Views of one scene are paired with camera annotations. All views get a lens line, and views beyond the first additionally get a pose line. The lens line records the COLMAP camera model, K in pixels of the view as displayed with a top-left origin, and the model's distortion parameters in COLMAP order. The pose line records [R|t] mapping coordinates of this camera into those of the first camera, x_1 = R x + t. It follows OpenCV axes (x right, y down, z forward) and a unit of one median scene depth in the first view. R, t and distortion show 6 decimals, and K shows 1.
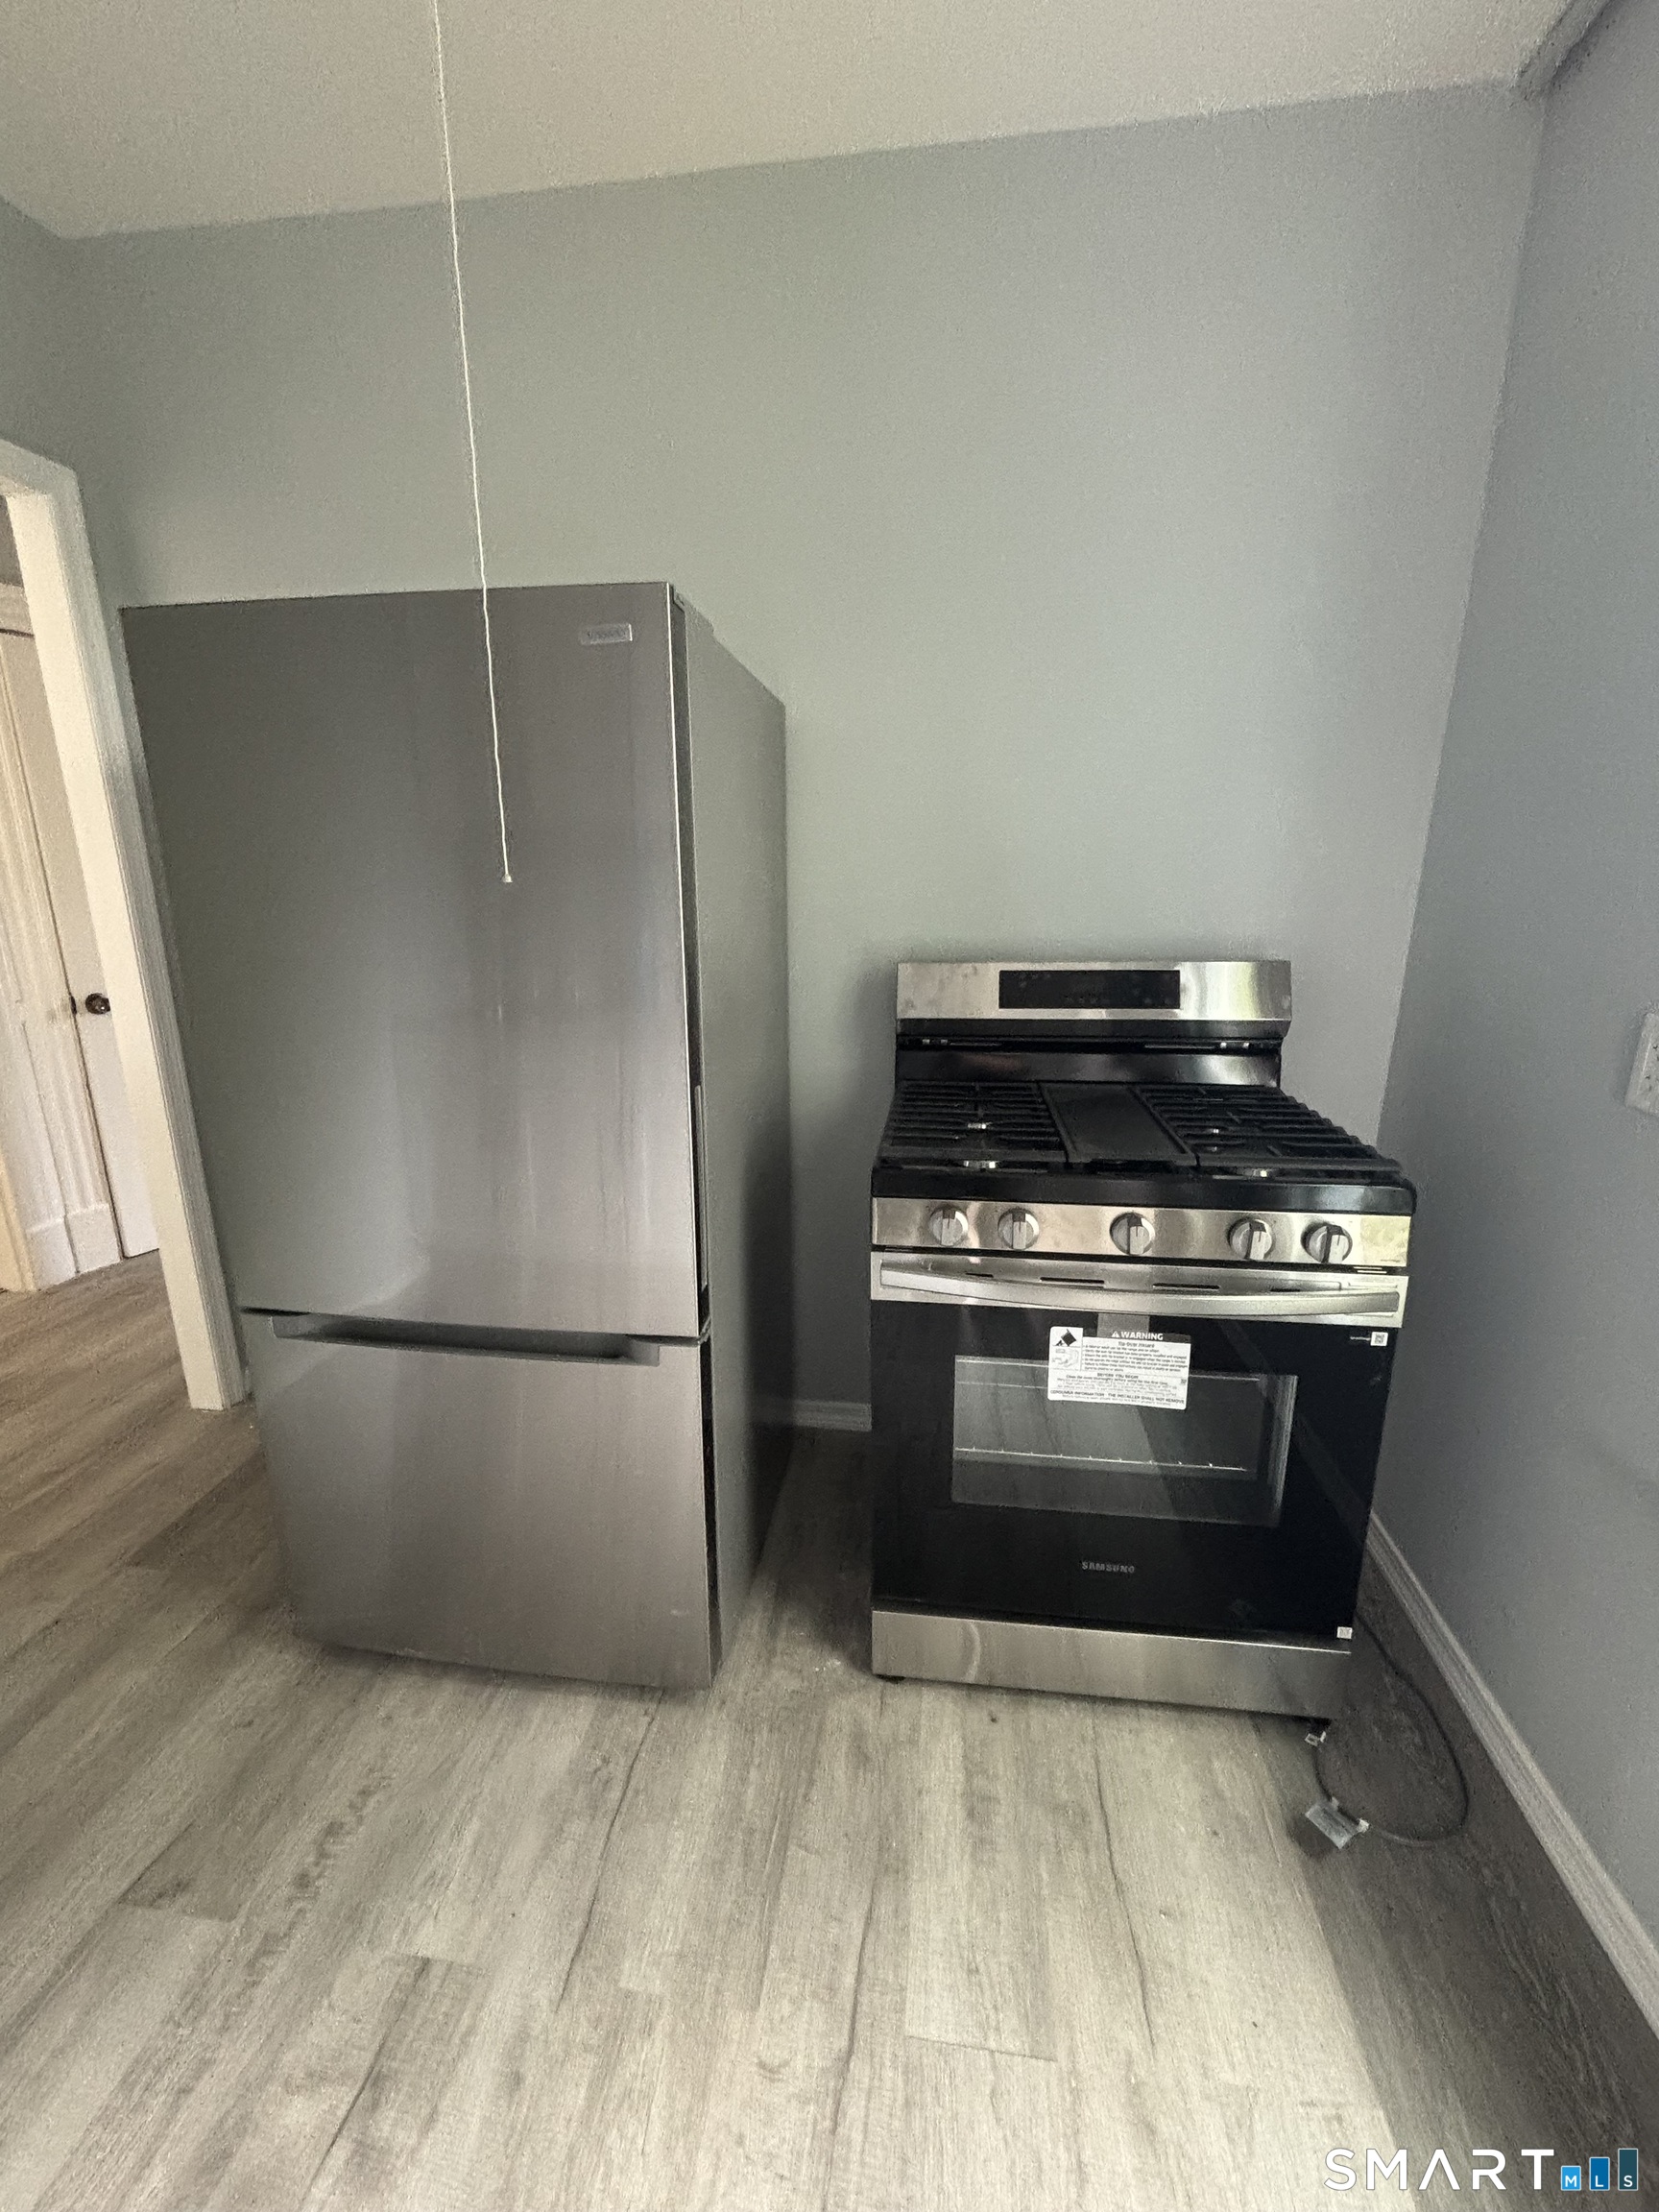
lens RADIAL K [[900.3, 0, 827.6], [0, 900.3, 1102.3], [0, 0, 1]] dist [-0.008625, 0.000649]
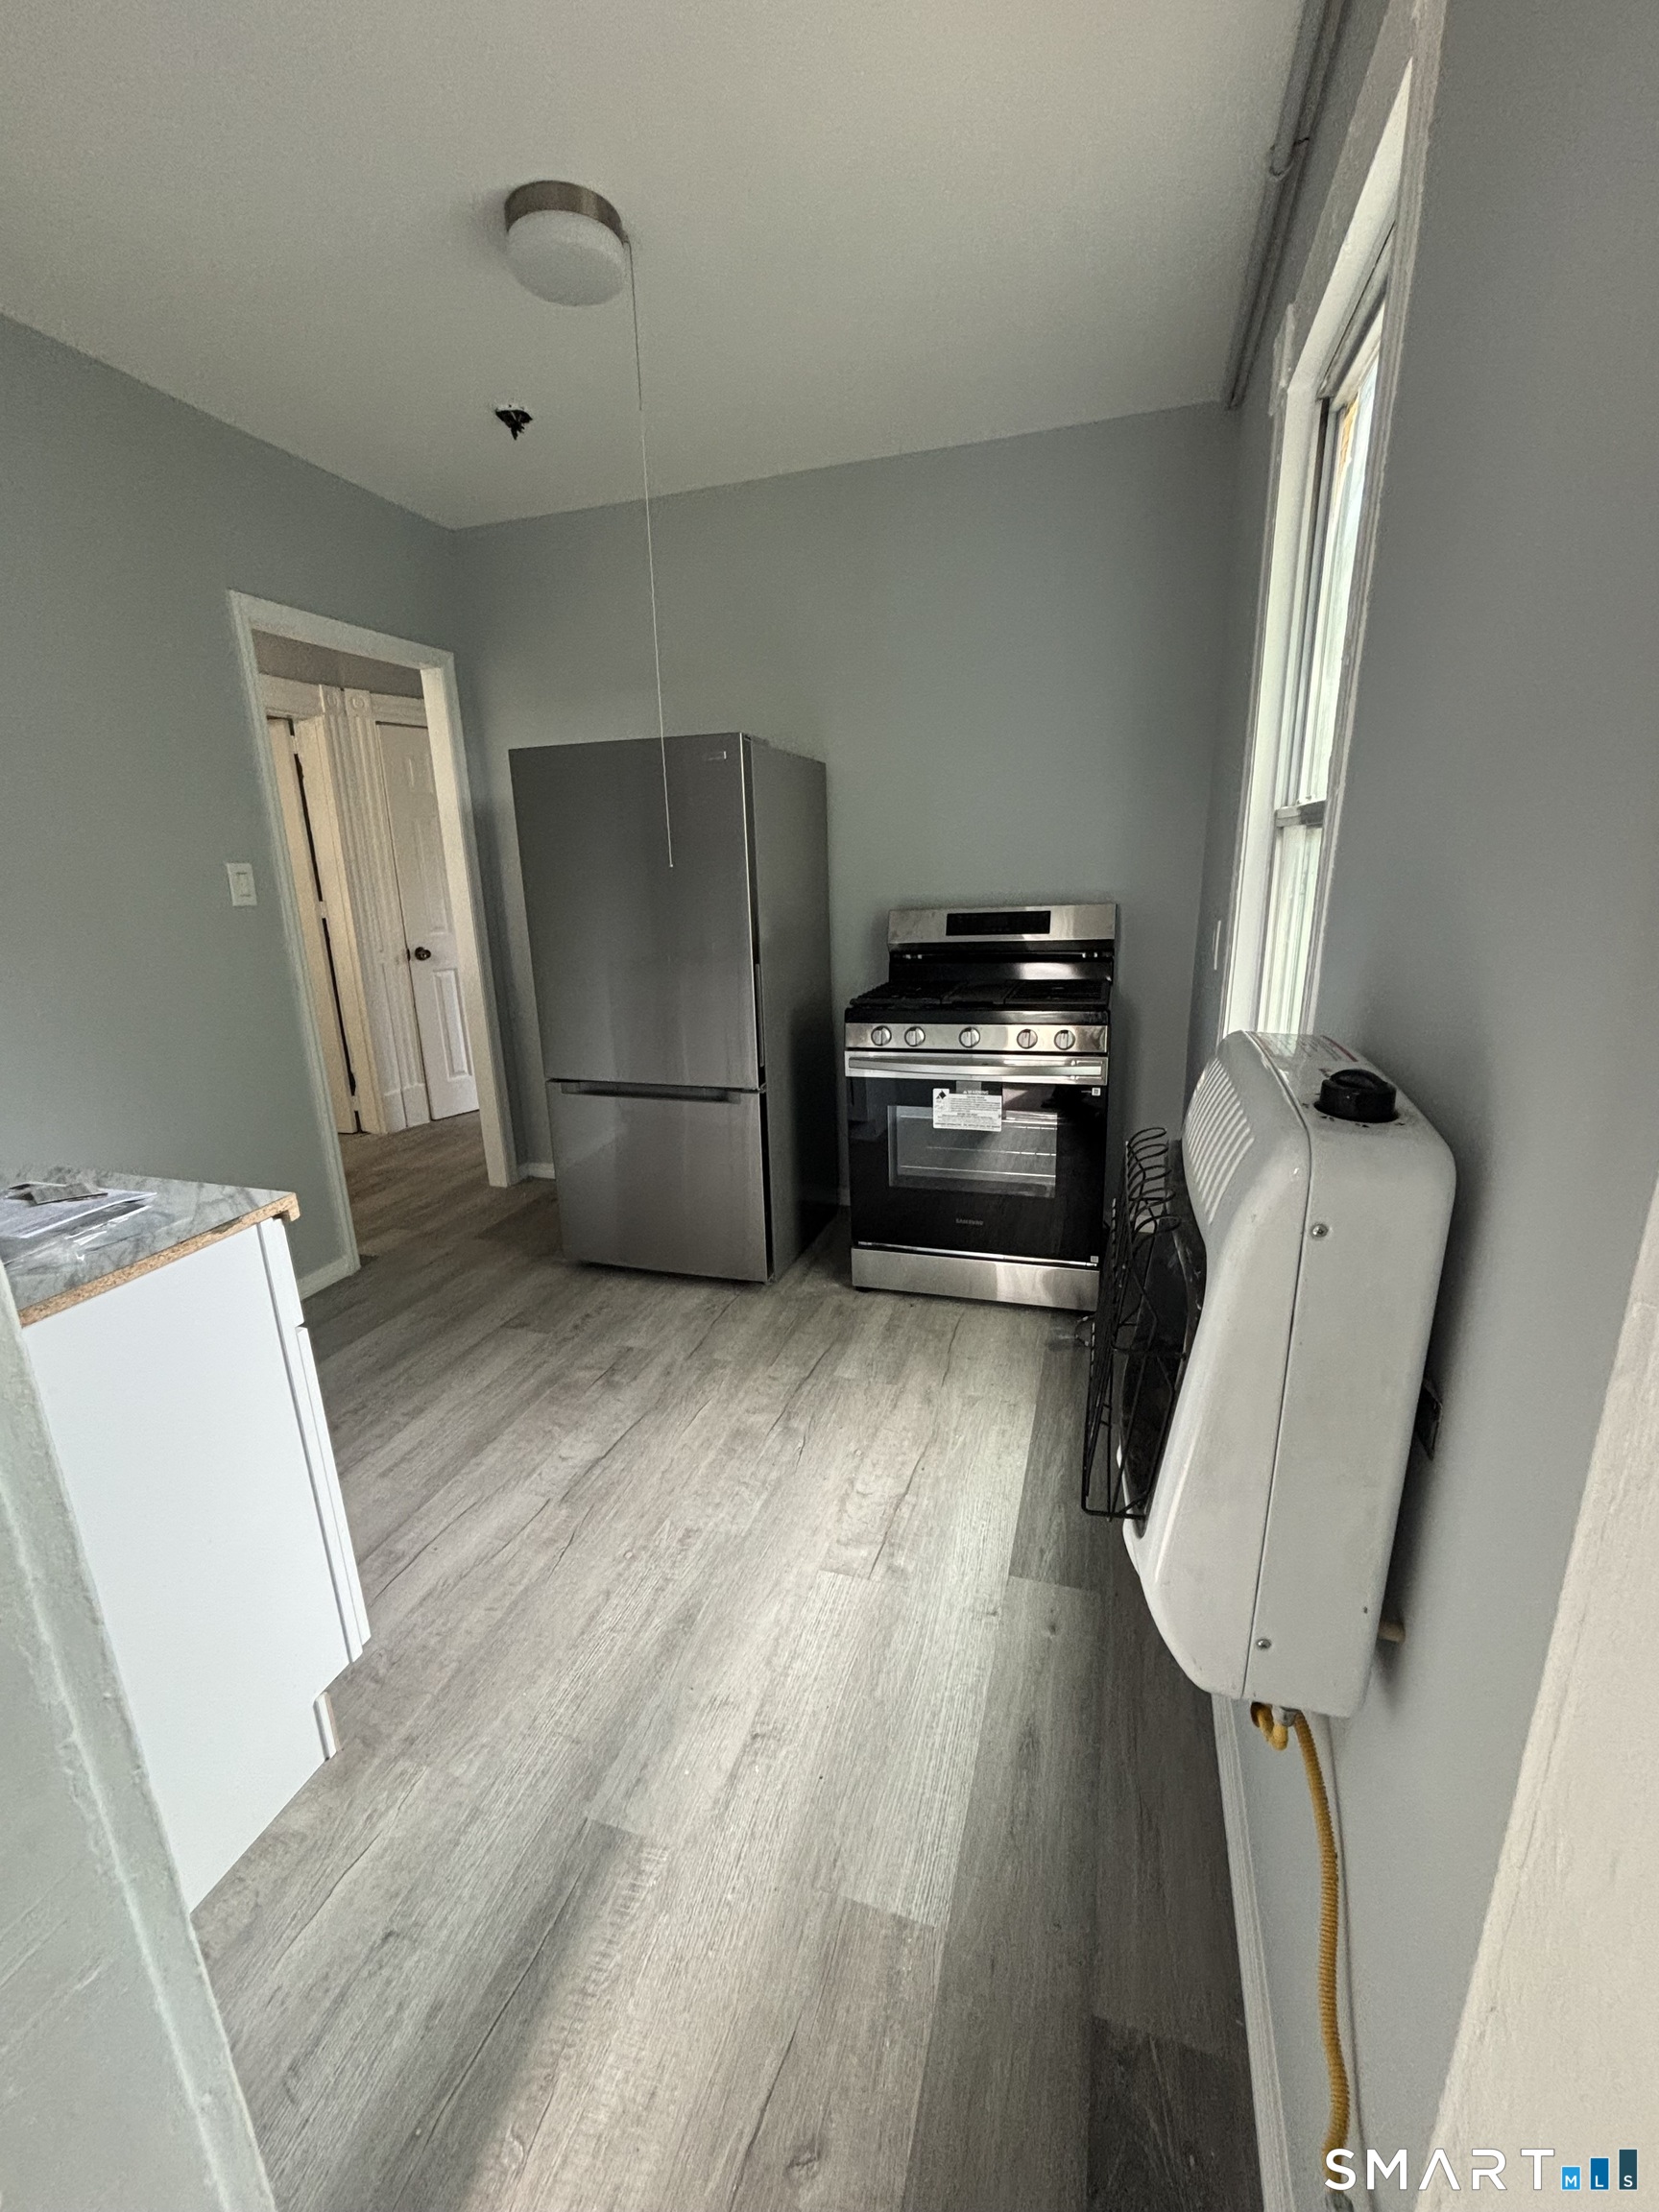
lens RADIAL K [[900.3, 0, 835.0], [0, 900.3, 1110.0], [0, 0, 1]] dist [-0.008625, 0.000649]
pose [[0.986561, 0.019744, -0.162194, 0.327694], [-0.015860, 0.999556, 0.025205, 0.230474], [0.162620, -0.022294, 0.986437, -0.902534]]
